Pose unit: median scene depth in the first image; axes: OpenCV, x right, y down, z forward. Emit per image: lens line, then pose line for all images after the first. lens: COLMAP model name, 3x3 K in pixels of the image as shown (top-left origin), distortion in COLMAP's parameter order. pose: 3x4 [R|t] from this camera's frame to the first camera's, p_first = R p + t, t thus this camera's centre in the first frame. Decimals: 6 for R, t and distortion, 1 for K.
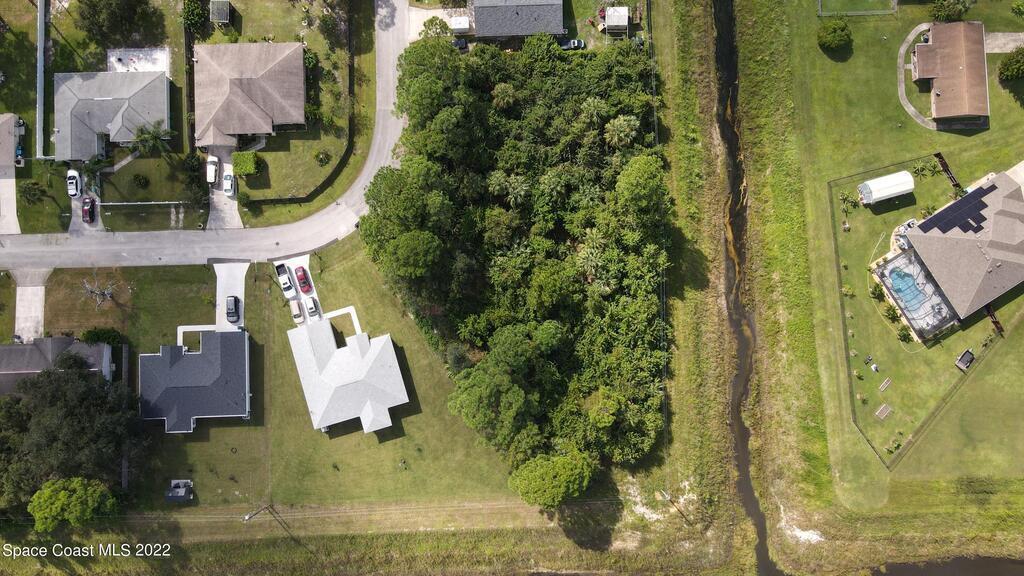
lens RADIAL K [[669.2, 0, 512.0], [0, 669.2, 288.0], [0, 0, 1]] dist [0.029657, 0.002415]
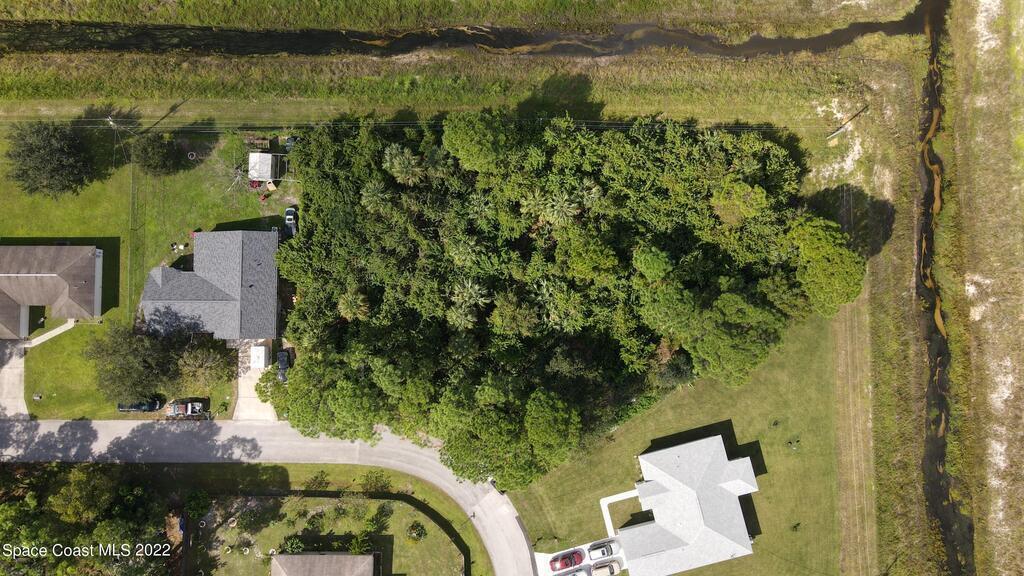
lens RADIAL K [[669.2, 0, 512.0], [0, 669.2, 288.0], [0, 0, 1]] dist [0.029657, 0.002415]
pose [[0.036265, -0.998182, 0.048131, -0.022383], [0.998529, 0.038135, 0.038531, -0.126197], [-0.040297, 0.046663, 0.998098, 0.177800]]
